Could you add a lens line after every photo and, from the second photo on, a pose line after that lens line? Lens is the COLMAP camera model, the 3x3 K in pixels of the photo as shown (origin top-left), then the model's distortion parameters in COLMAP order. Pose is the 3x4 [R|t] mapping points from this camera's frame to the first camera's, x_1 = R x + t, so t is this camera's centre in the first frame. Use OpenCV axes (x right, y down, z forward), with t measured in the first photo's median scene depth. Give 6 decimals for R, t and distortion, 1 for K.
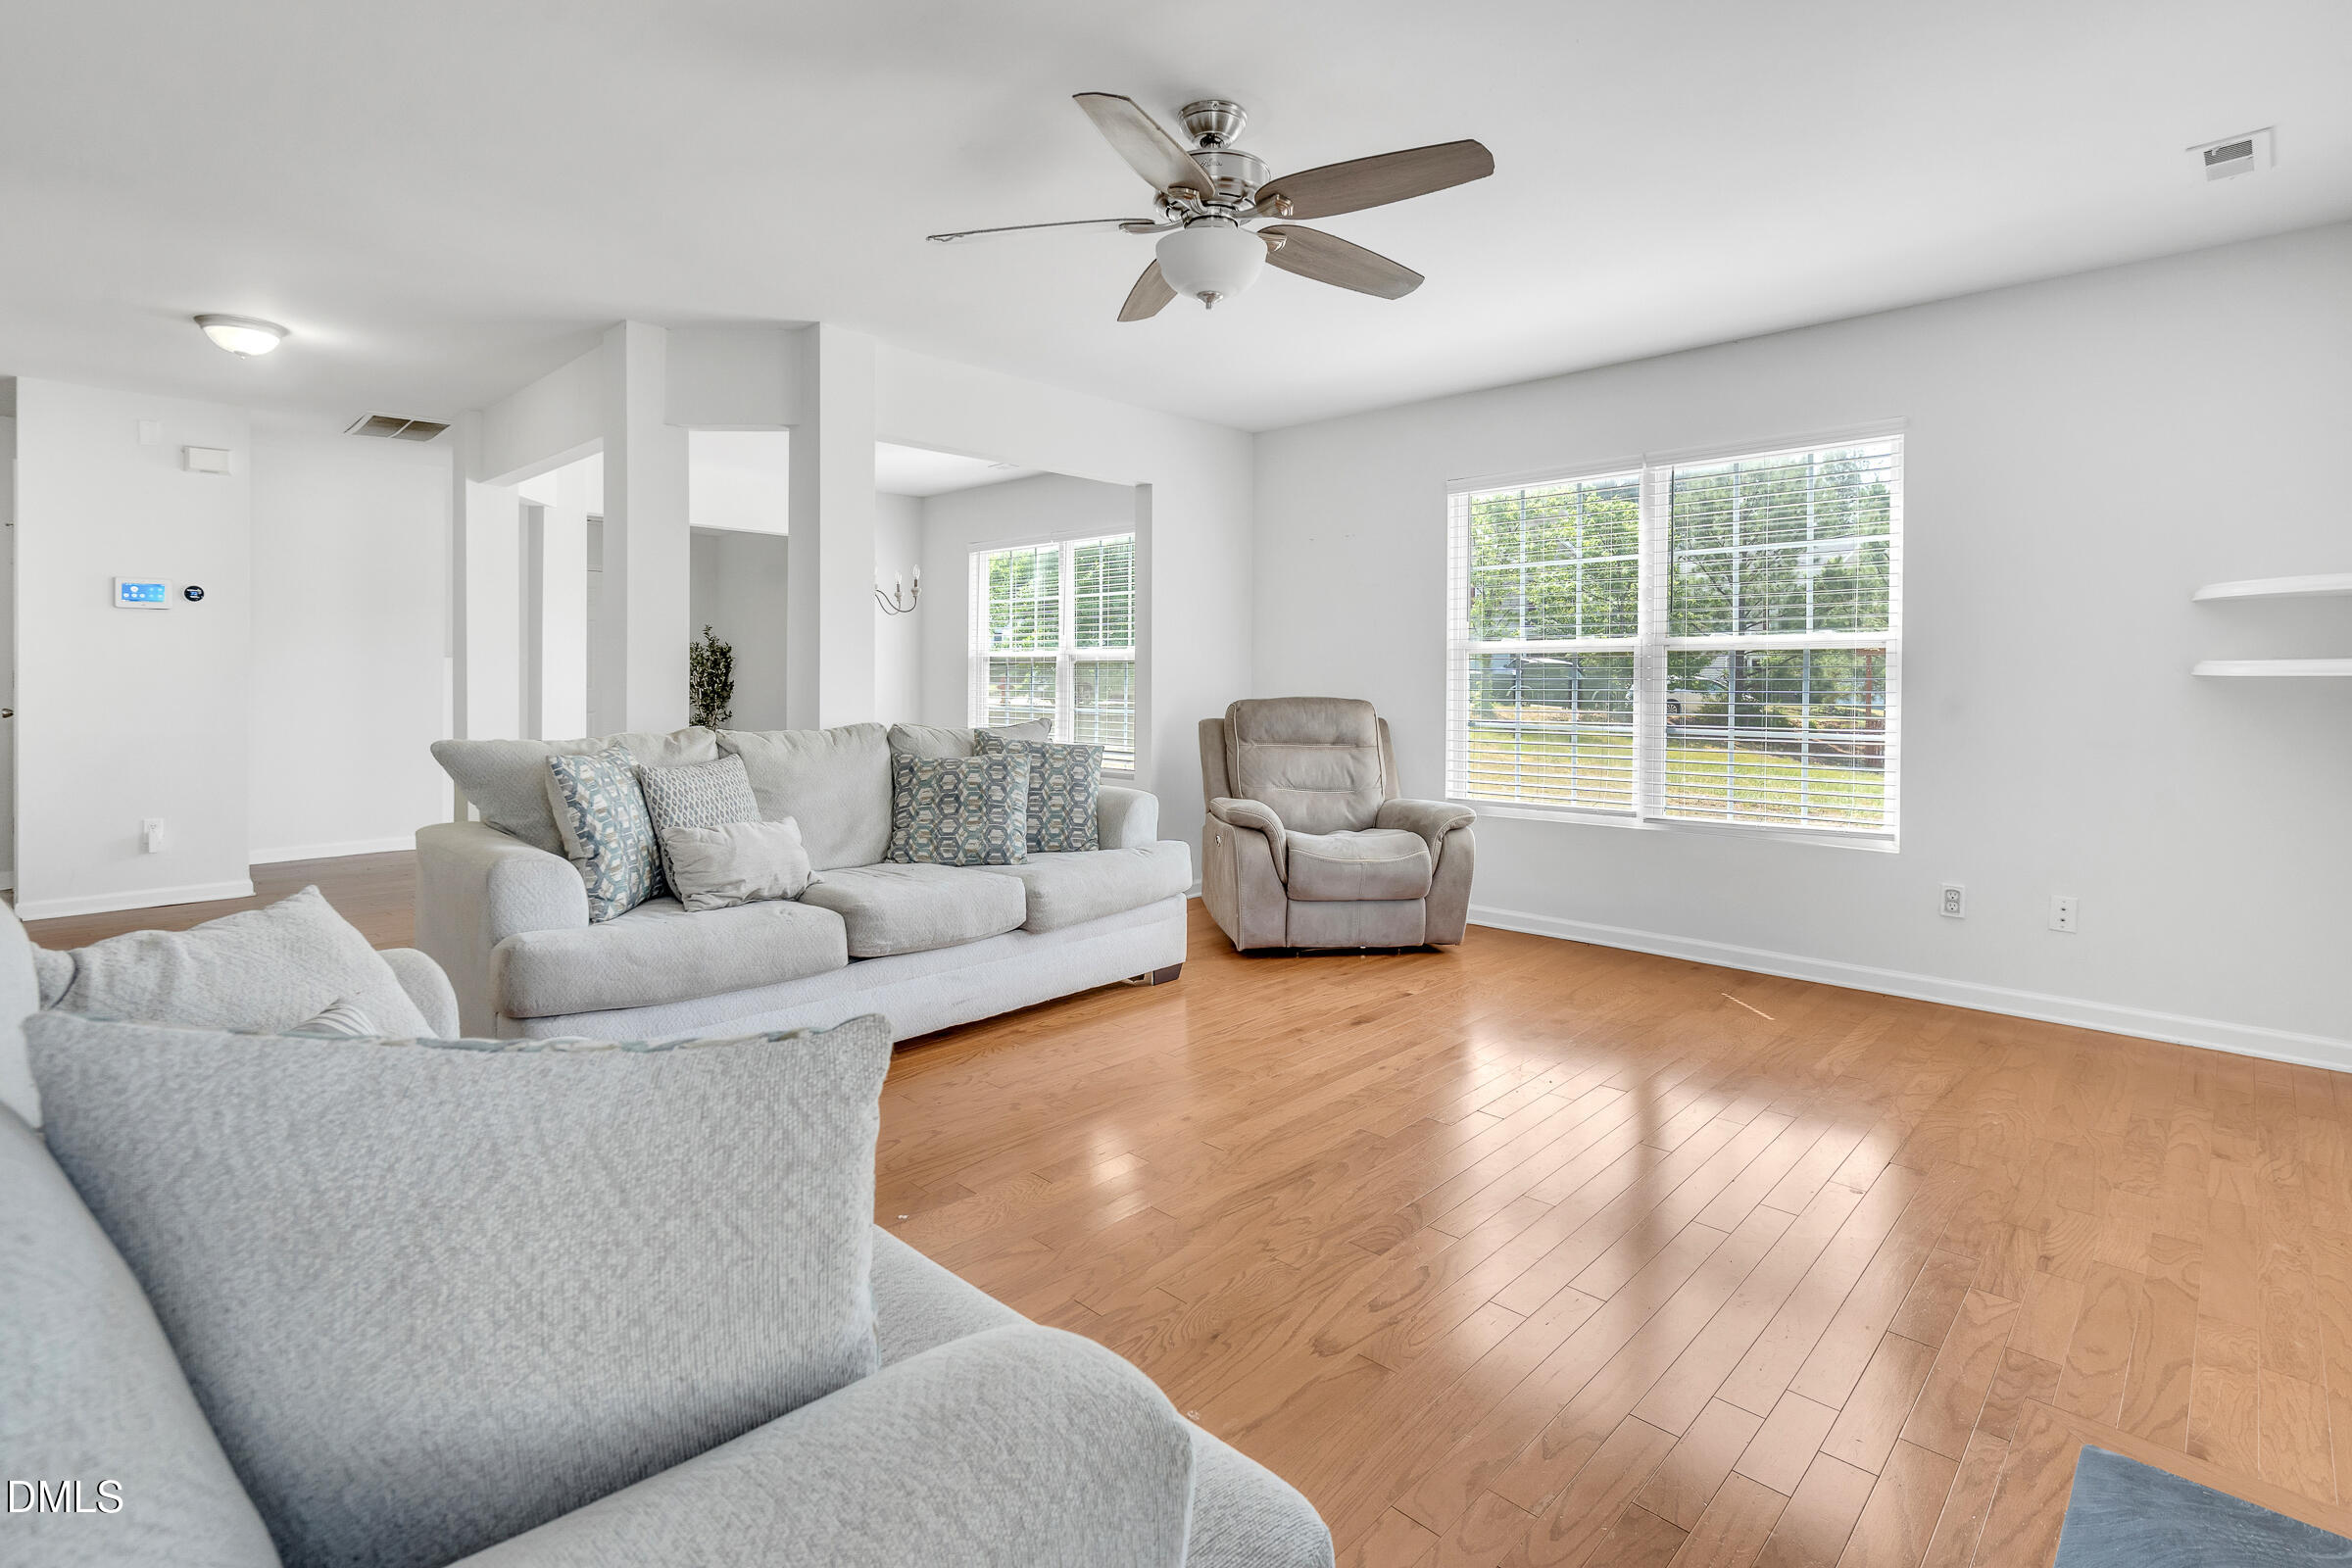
lens RADIAL K [[1132.9, 0, 1132.1], [0, 1132.9, 668.4], [0, 0, 1]] dist [0.002806, 0.001027]
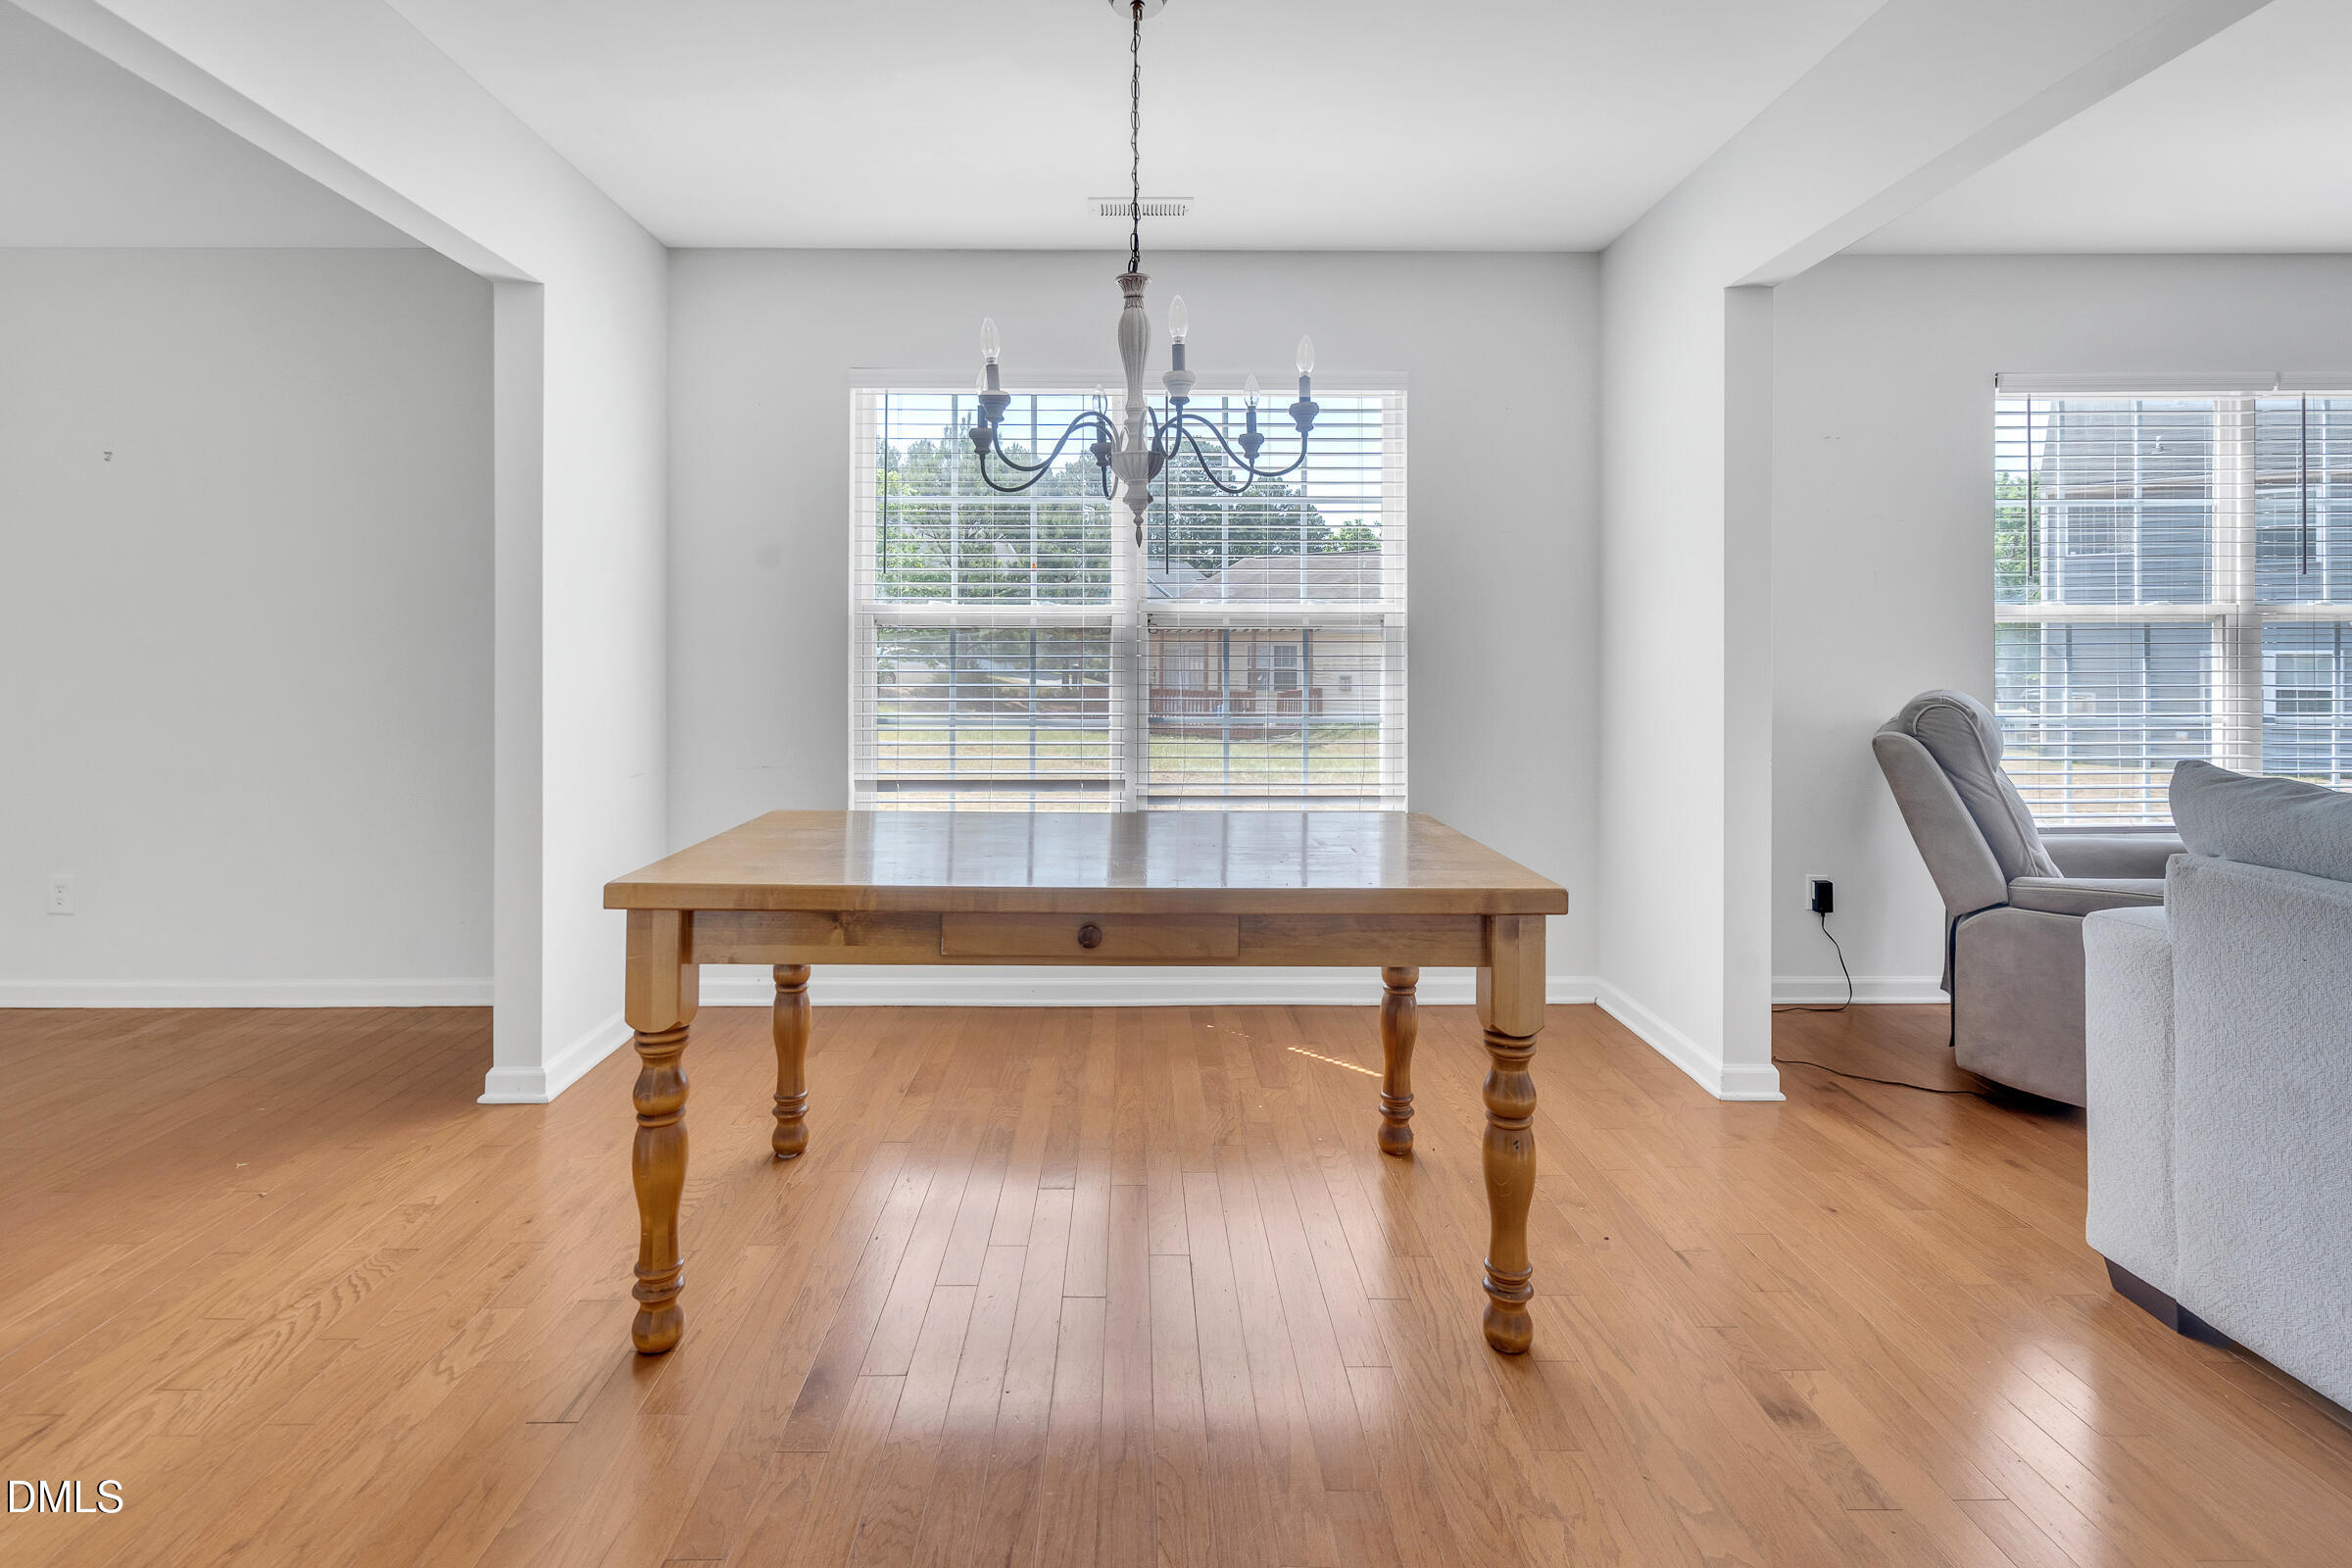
lens RADIAL K [[1448.7, 0, 1178.0], [0, 1448.7, 647.8], [0, 0, 1]] dist [-0.000335, 0.000313]
pose [[0.680580, -0.000962, 0.732674, -0.831358], [-0.002298, 0.999991, 0.003447, 0.000603], [-0.732671, -0.004030, 0.680571, 0.886550]]
